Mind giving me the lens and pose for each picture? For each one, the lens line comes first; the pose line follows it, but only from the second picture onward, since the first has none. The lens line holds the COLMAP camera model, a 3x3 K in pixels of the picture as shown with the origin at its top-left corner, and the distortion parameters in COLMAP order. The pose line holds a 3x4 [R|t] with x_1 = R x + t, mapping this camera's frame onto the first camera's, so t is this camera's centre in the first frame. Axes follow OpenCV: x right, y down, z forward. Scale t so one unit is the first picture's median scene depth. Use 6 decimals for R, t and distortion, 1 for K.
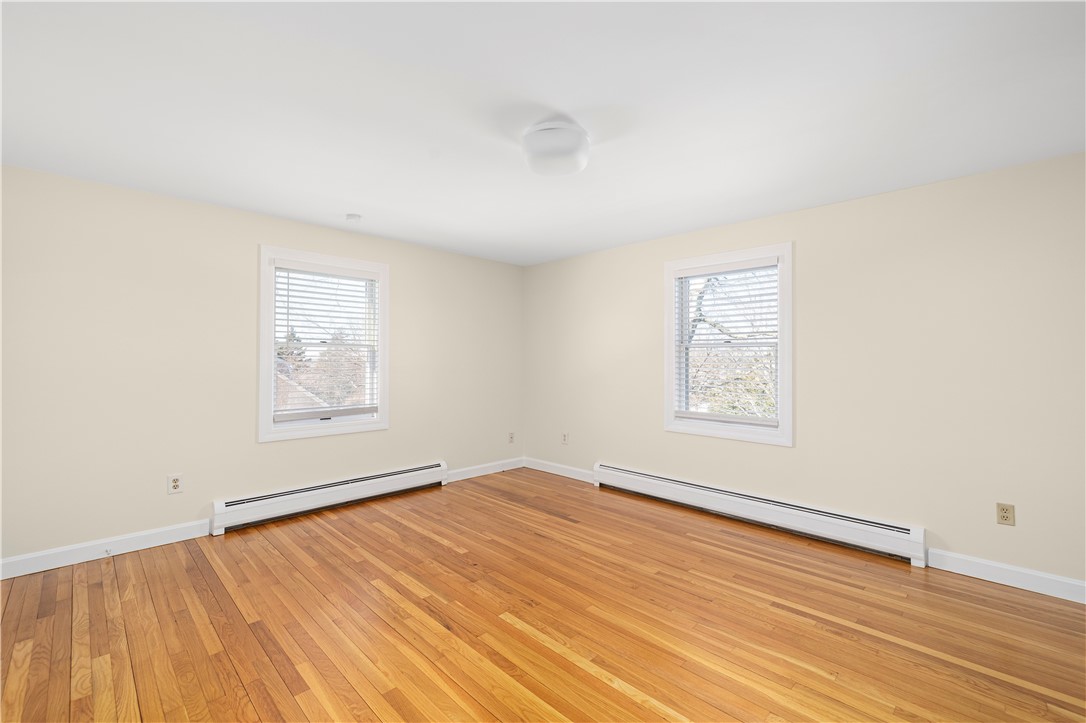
lens RADIAL K [[456.9, 0, 543.4], [0, 456.9, 363.7], [0, 0, 1]] dist [0.000589, 0.000091]
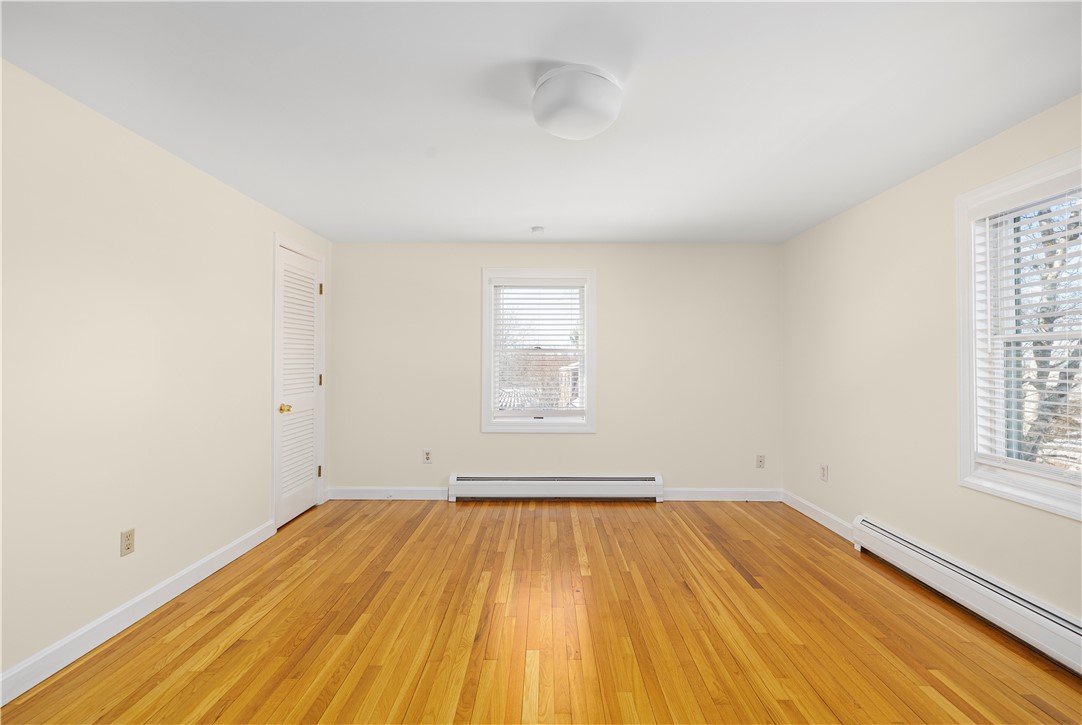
lens RADIAL K [[468.5, 0, 541.2], [0, 468.5, 368.2], [0, 0, 1]] dist [0.000368, 0.000168]
pose [[0.711381, 0.006391, -0.702778, 0.378343], [-0.005554, 0.999979, 0.003471, -0.002240], [0.702785, 0.001434, 0.711401, 0.246894]]
